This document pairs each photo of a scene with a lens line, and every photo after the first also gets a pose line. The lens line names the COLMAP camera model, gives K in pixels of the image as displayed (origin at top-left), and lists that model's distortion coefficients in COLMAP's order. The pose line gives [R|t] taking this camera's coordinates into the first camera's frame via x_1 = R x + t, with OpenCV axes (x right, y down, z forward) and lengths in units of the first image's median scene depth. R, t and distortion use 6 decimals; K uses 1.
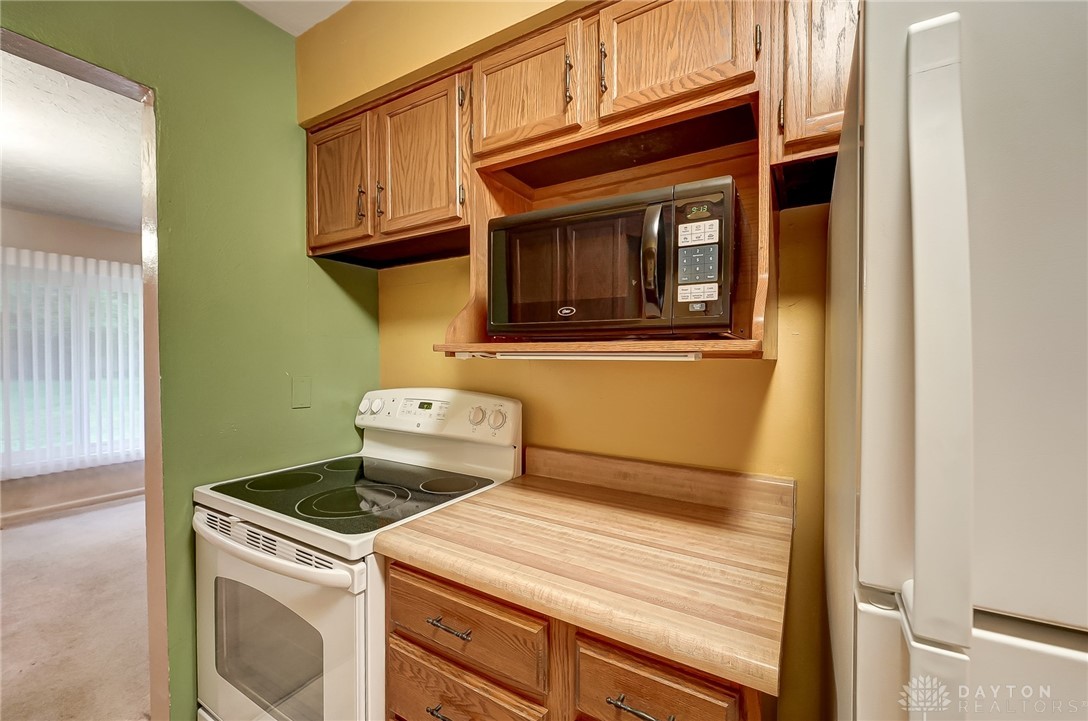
lens RADIAL K [[443.1, 0, 544.5], [0, 443.1, 363.1], [0, 0, 1]] dist [0.001639, 0.000040]
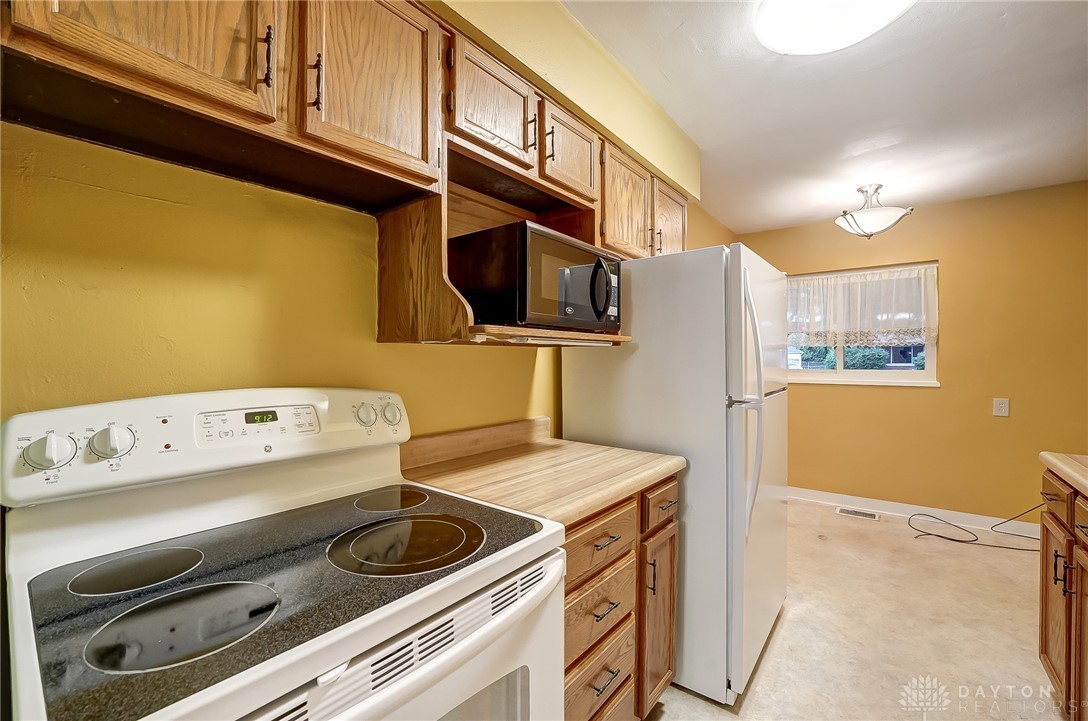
lens RADIAL K [[443.1, 0, 551.7], [0, 443.1, 356.8], [0, 0, 1]] dist [0.001639, 0.000040]
pose [[0.132125, -0.005178, 0.991220, -1.141252], [0.013558, 0.999902, 0.003417, 0.021829], [-0.991140, 0.012988, 0.132182, 0.718843]]
